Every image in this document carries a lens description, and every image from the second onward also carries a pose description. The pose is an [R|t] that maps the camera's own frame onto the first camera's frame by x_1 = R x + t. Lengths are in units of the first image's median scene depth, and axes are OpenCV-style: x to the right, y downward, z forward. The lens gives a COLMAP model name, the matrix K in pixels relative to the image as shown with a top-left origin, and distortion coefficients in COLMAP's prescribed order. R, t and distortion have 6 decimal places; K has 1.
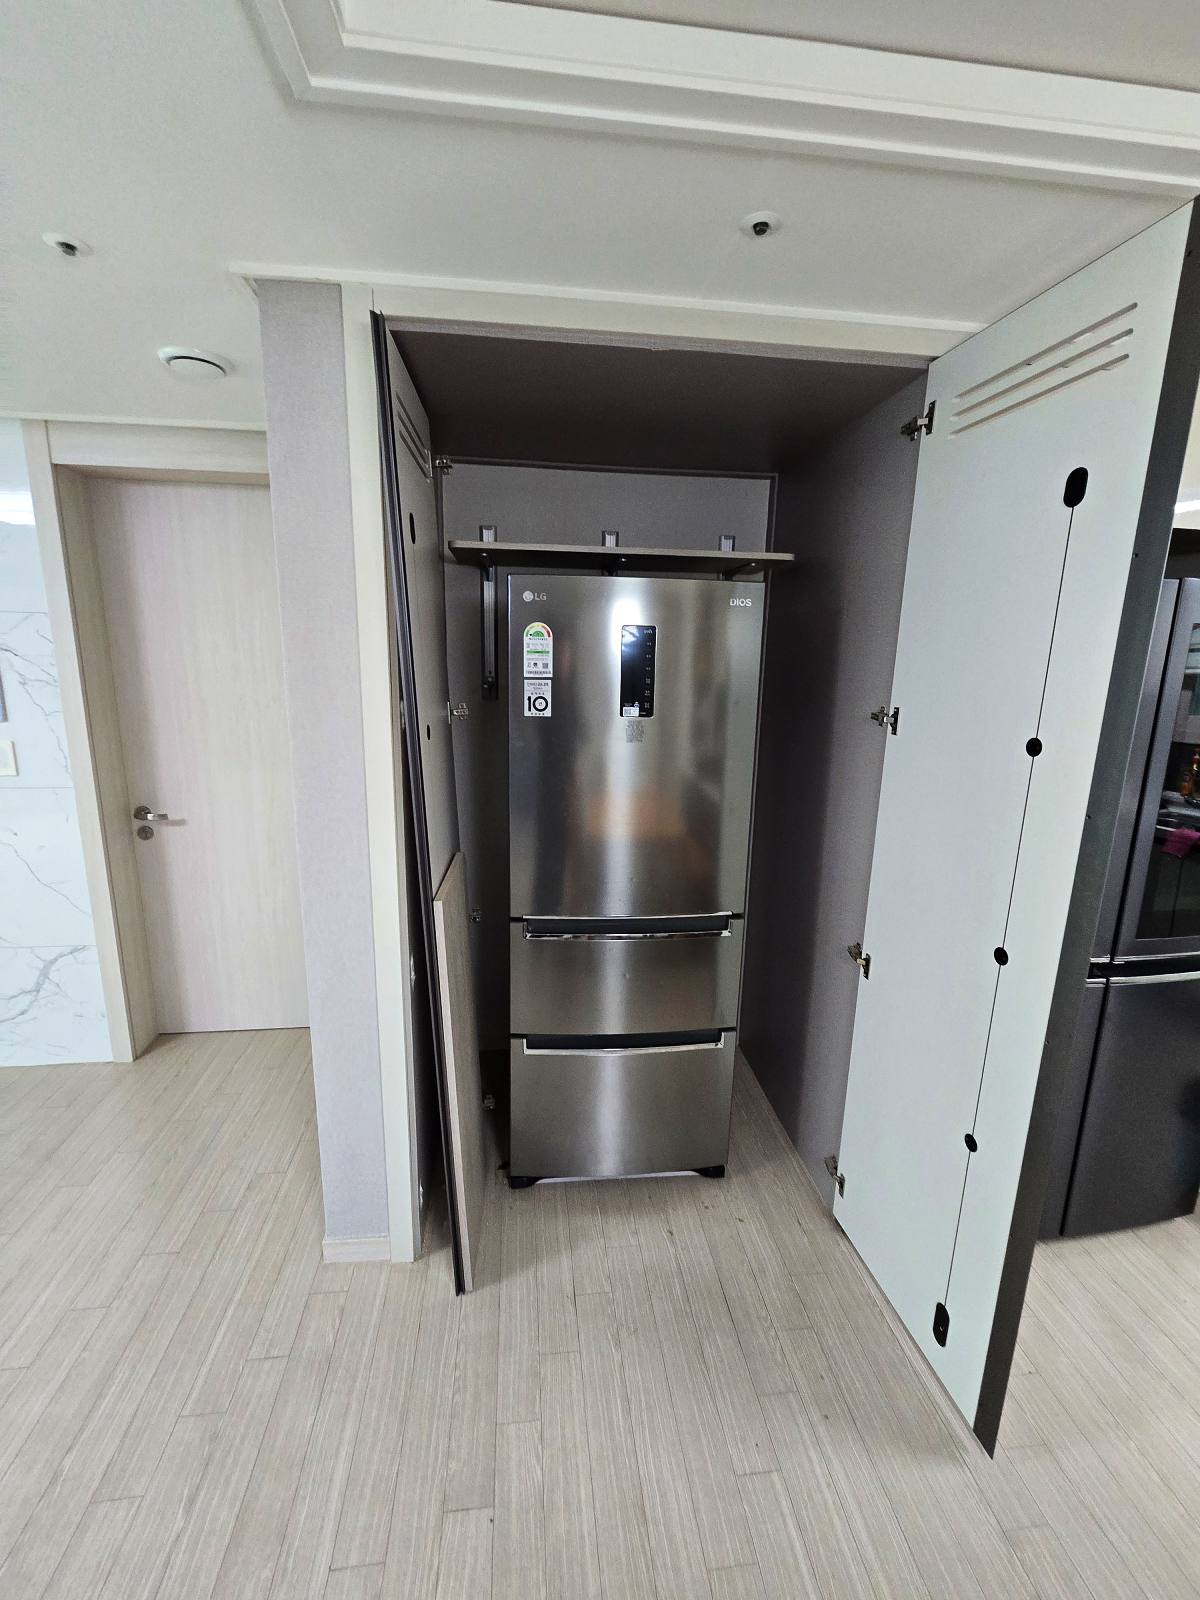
lens RADIAL K [[651.2, 0, 589.6], [0, 651.2, 789.8], [0, 0, 1]] dist [-0.003402, 0.001991]
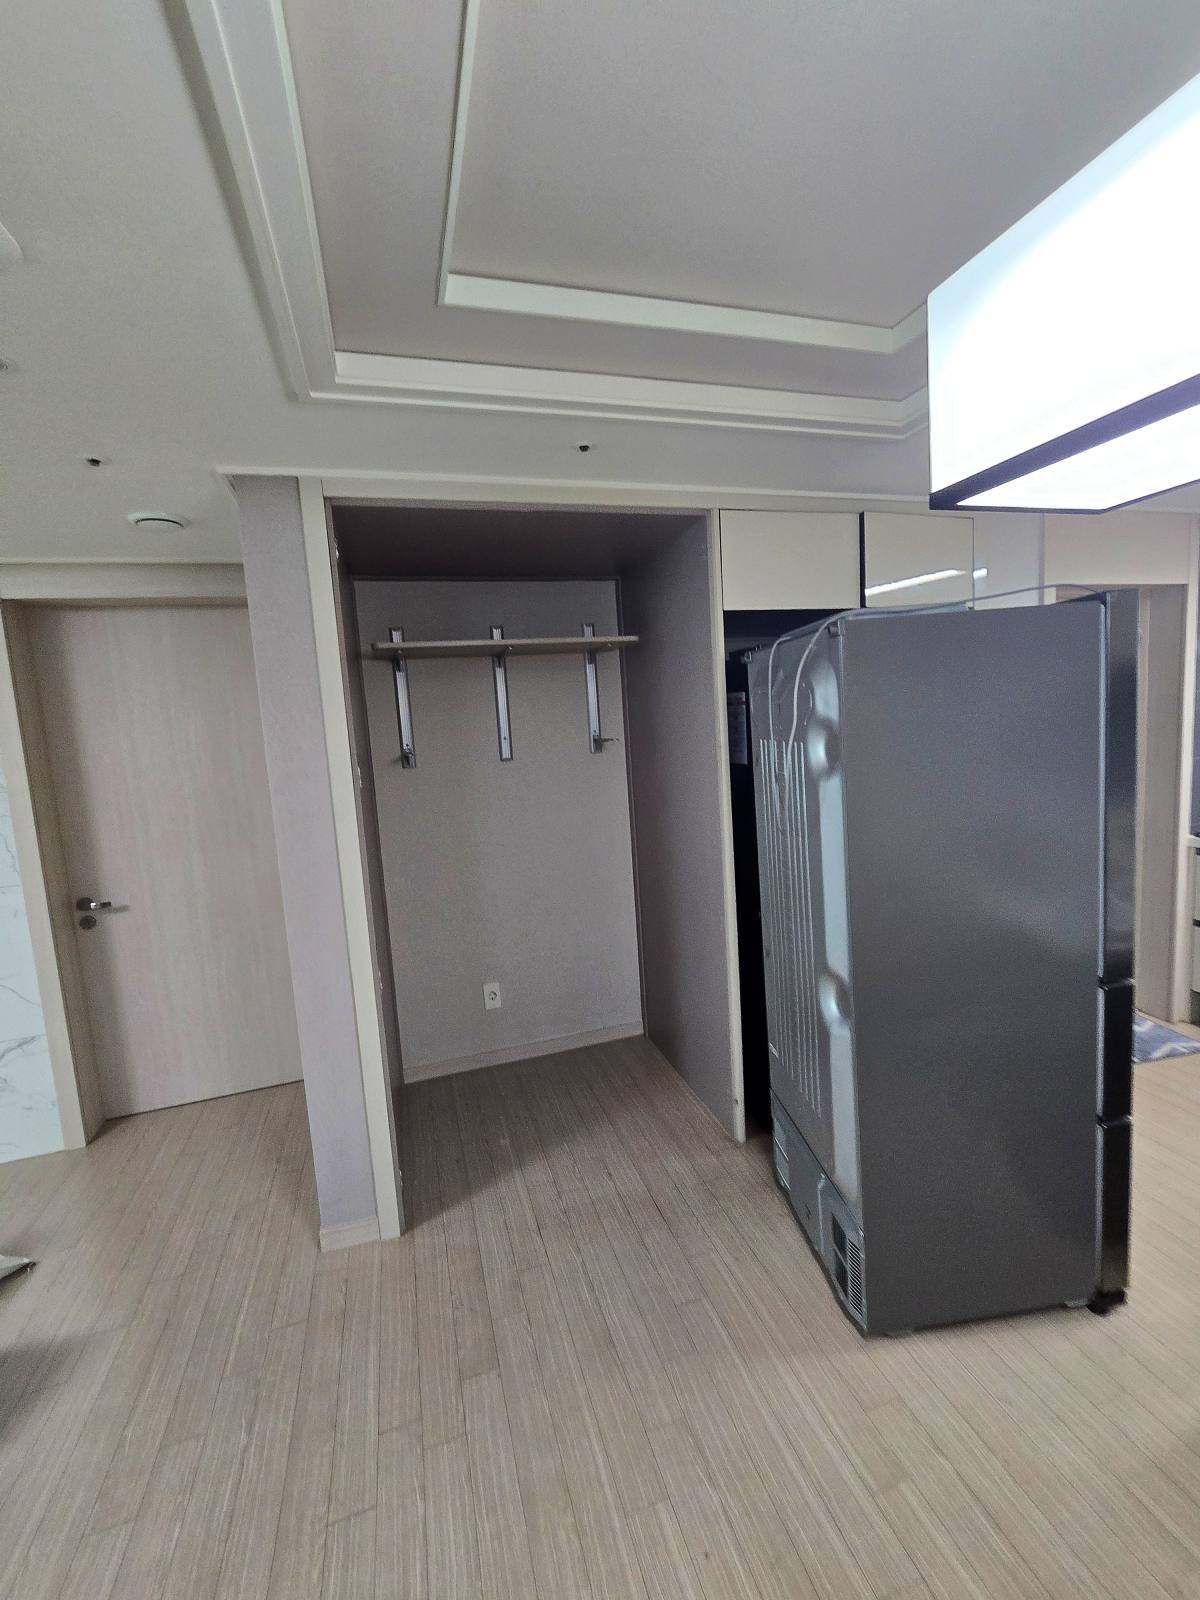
lens RADIAL K [[651.2, 0, 589.3], [0, 651.2, 797.0], [0, 0, 1]] dist [-0.003402, 0.001991]
pose [[0.979750, -0.103180, 0.171595, -0.052611], [0.119453, 0.988989, -0.087356, 0.076223], [-0.160692, 0.106085, 0.981287, -0.290162]]
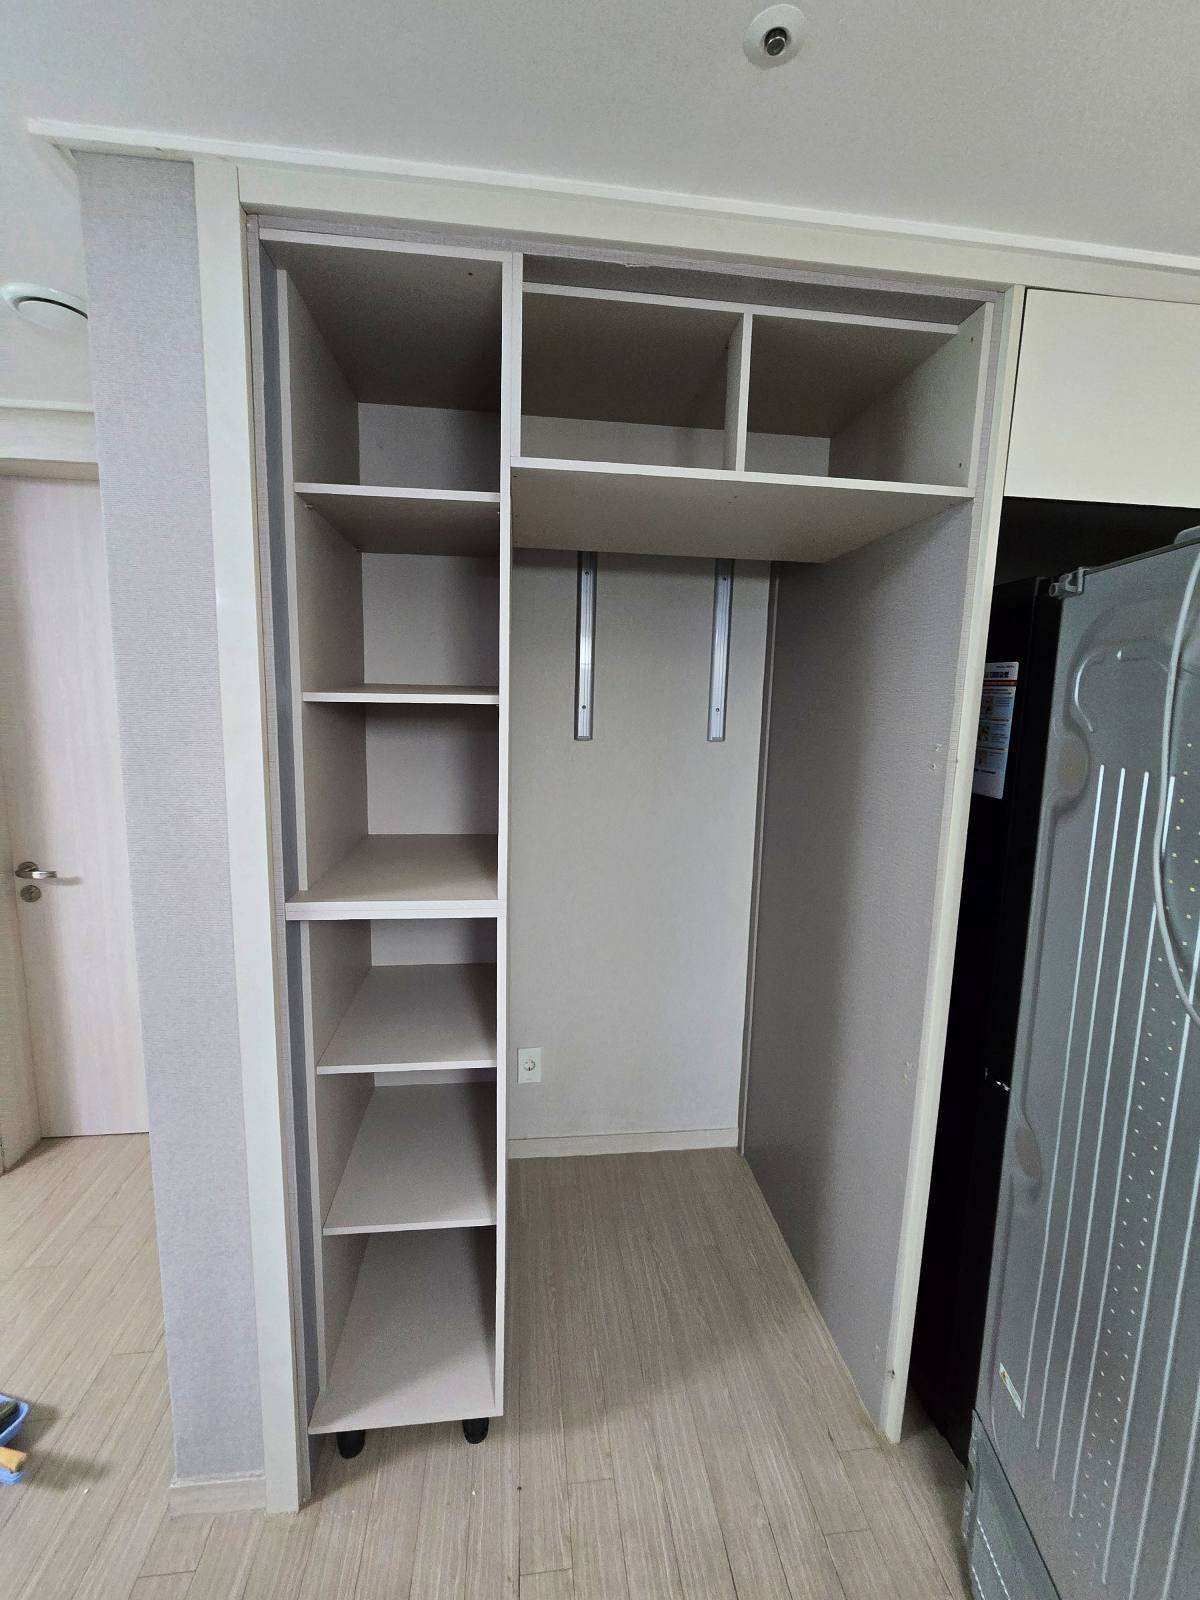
lens RADIAL K [[651.2, 0, 591.1], [0, 651.2, 791.1], [0, 0, 1]] dist [-0.003402, 0.001991]
pose [[0.999967, 0.006115, 0.005393, 0.042101], [-0.005761, 0.997973, -0.063372, -0.023103], [-0.005769, 0.063339, 0.997975, 0.222904]]
